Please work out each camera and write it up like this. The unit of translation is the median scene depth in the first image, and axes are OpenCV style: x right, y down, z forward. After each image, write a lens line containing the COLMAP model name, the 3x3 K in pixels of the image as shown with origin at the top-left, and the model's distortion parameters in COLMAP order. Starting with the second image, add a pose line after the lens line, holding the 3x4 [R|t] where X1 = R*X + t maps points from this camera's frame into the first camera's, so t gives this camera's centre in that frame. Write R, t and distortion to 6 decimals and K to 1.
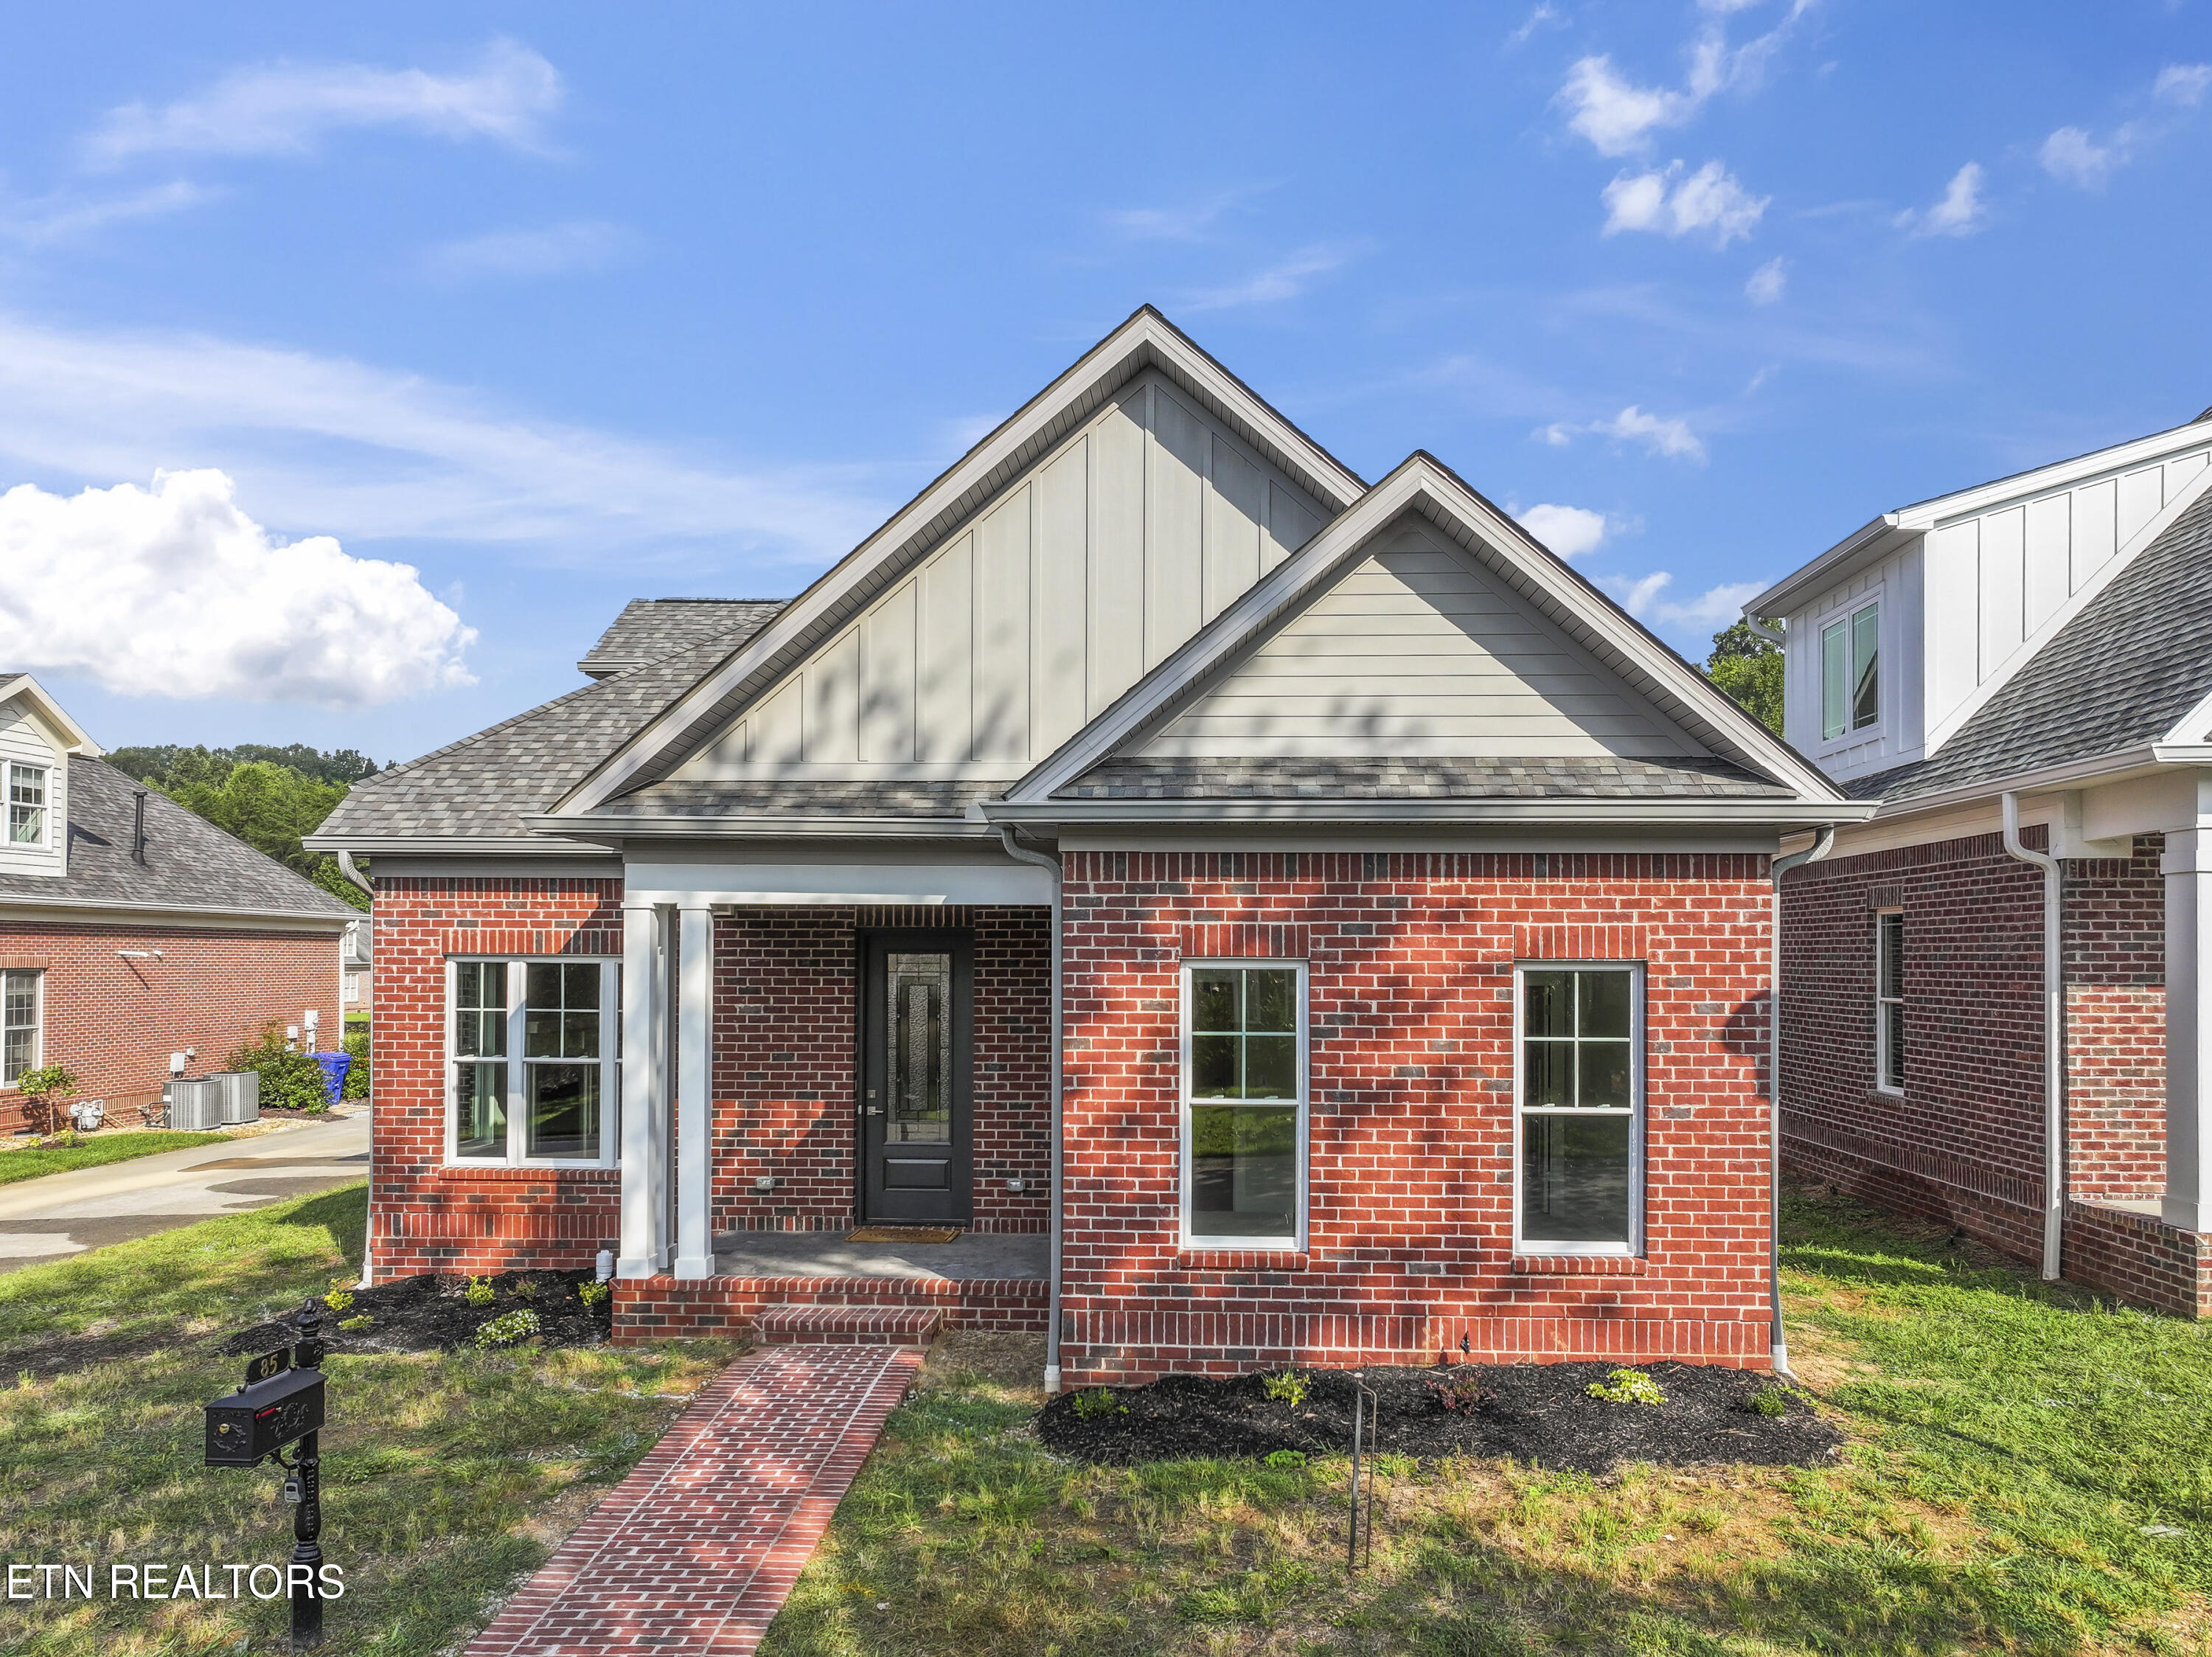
lens RADIAL K [[1585.7, 0, 1107.5], [0, 1585.7, 970.0], [0, 0, 1]] dist [0.003673, 0.003076]
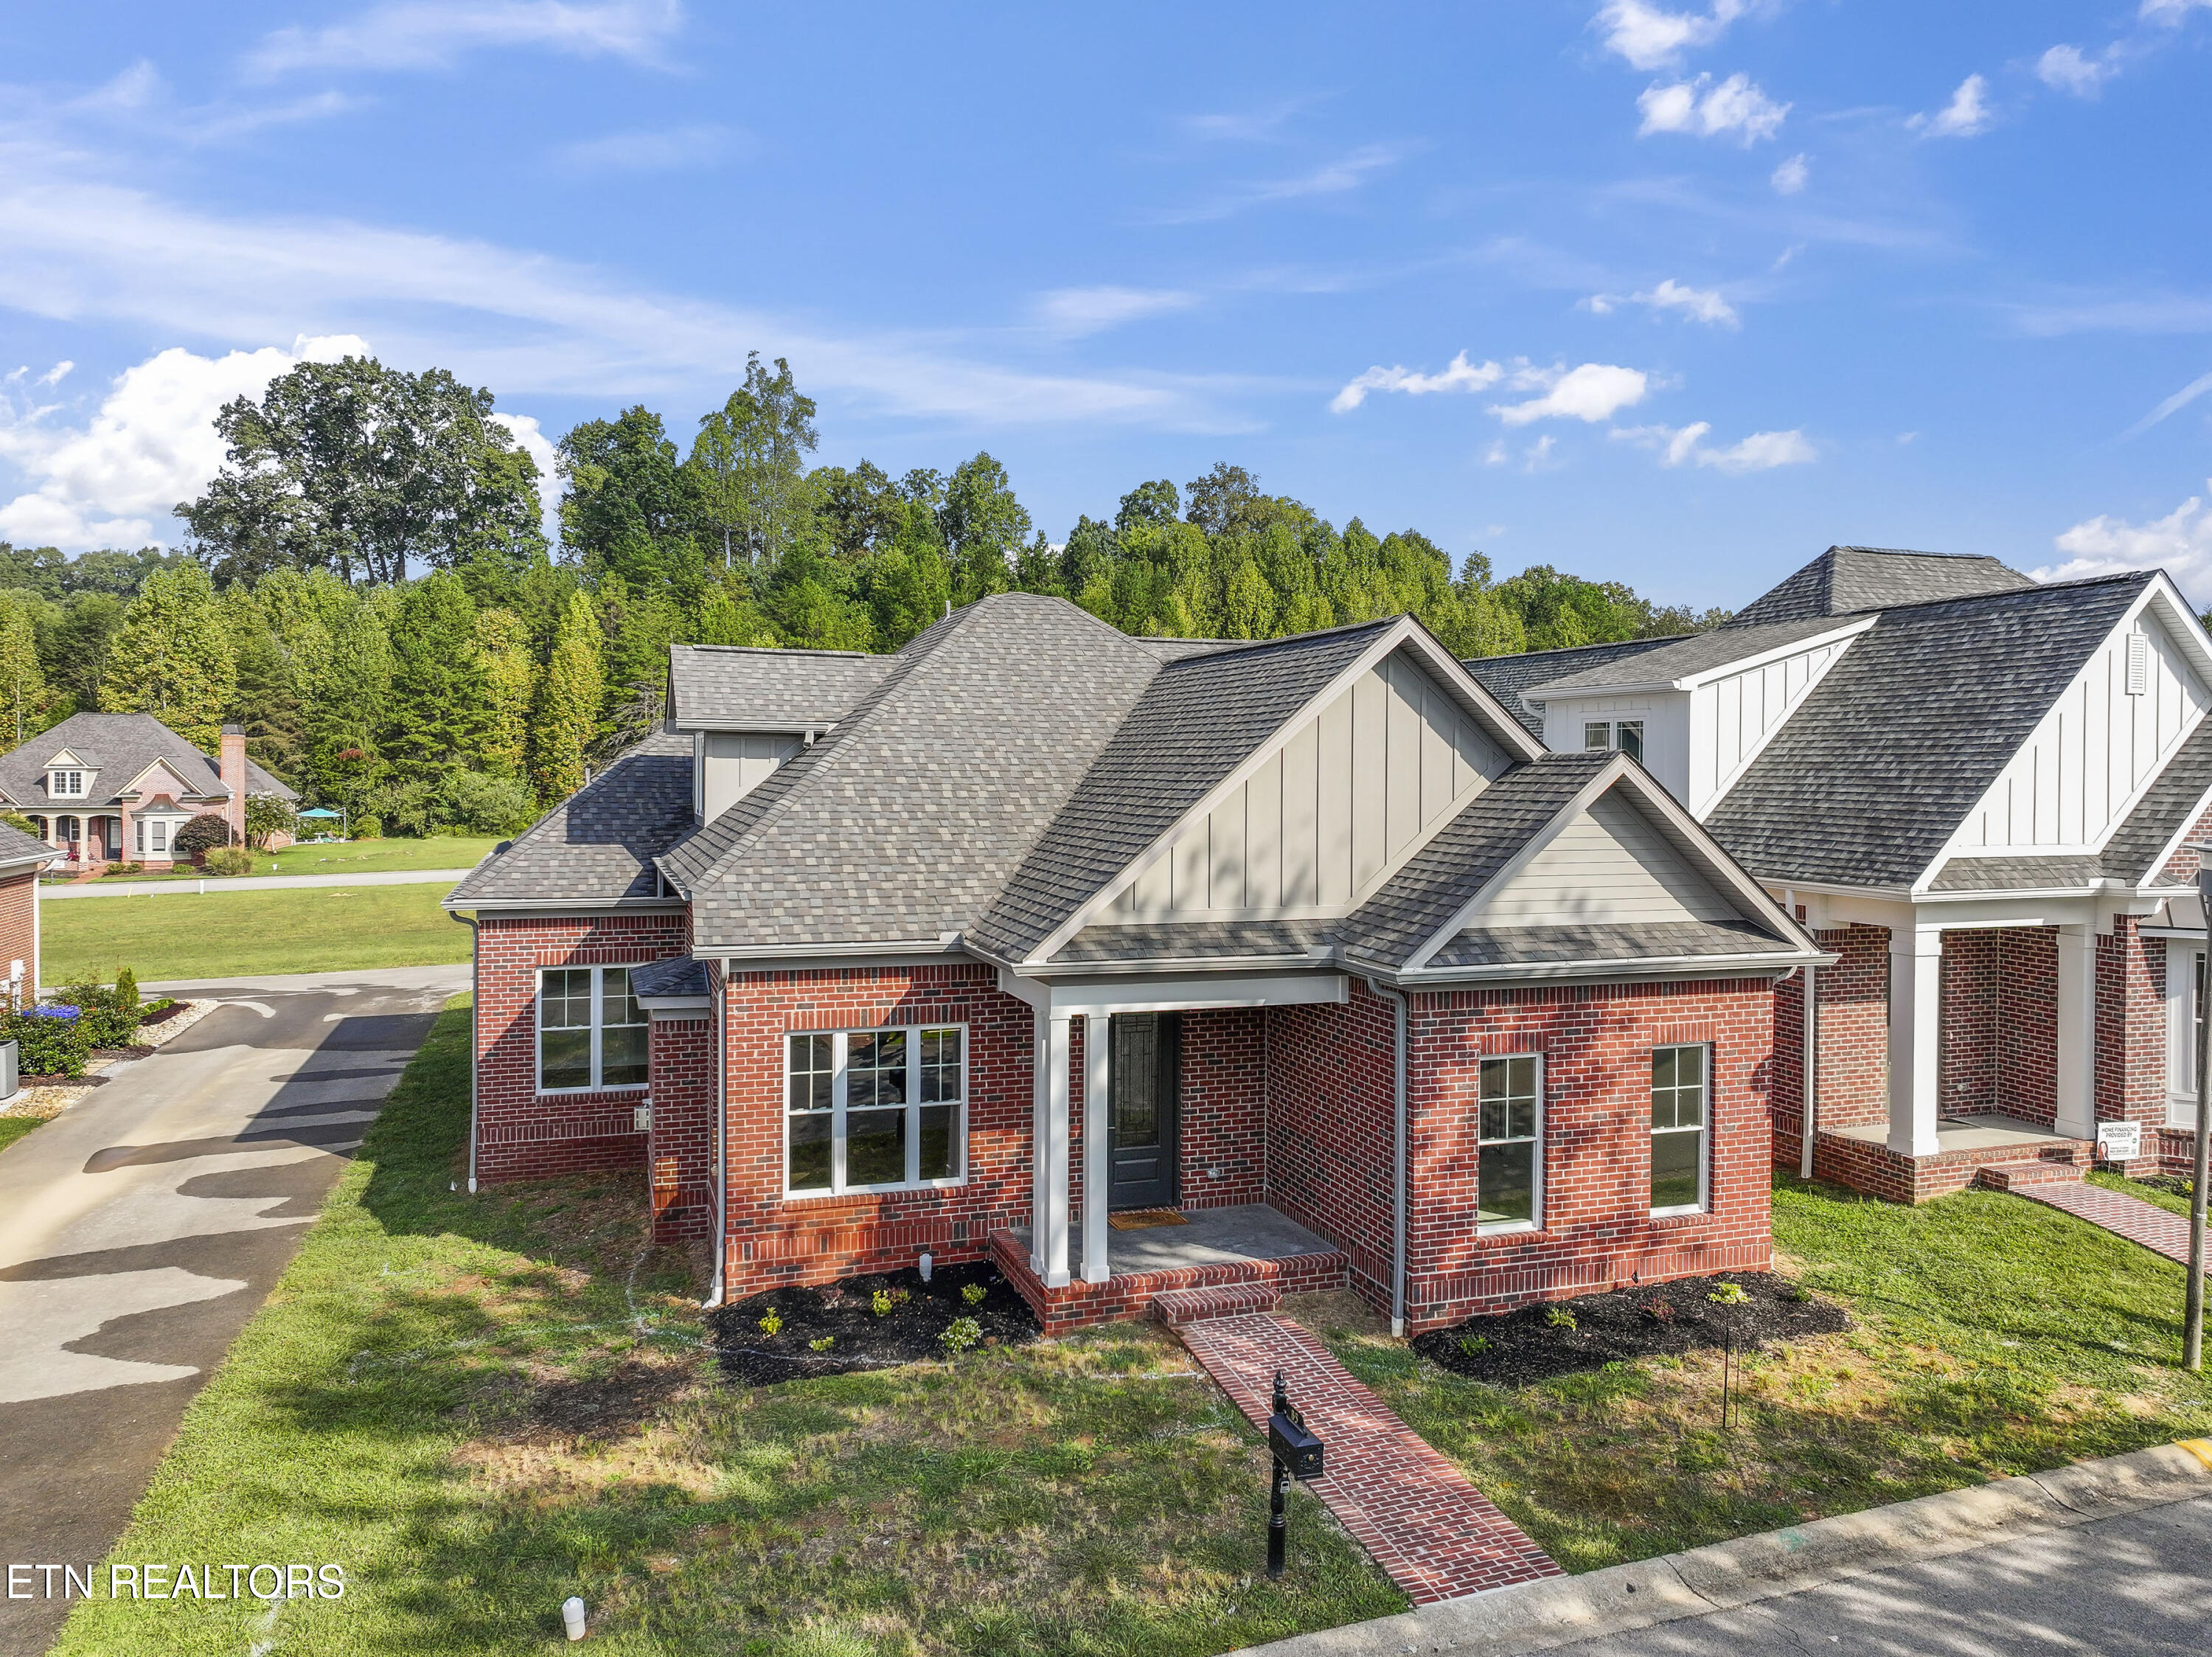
lens RADIAL K [[1542.1, 0, 1106.0], [0, 1542.1, 828.5], [0, 0, 1]] dist [0.001241, -0.001758]
pose [[0.927969, -0.013650, 0.372407, -0.873541], [0.002032, 0.999499, 0.031572, -0.284776], [-0.372651, -0.028542, 0.927532, -0.287935]]
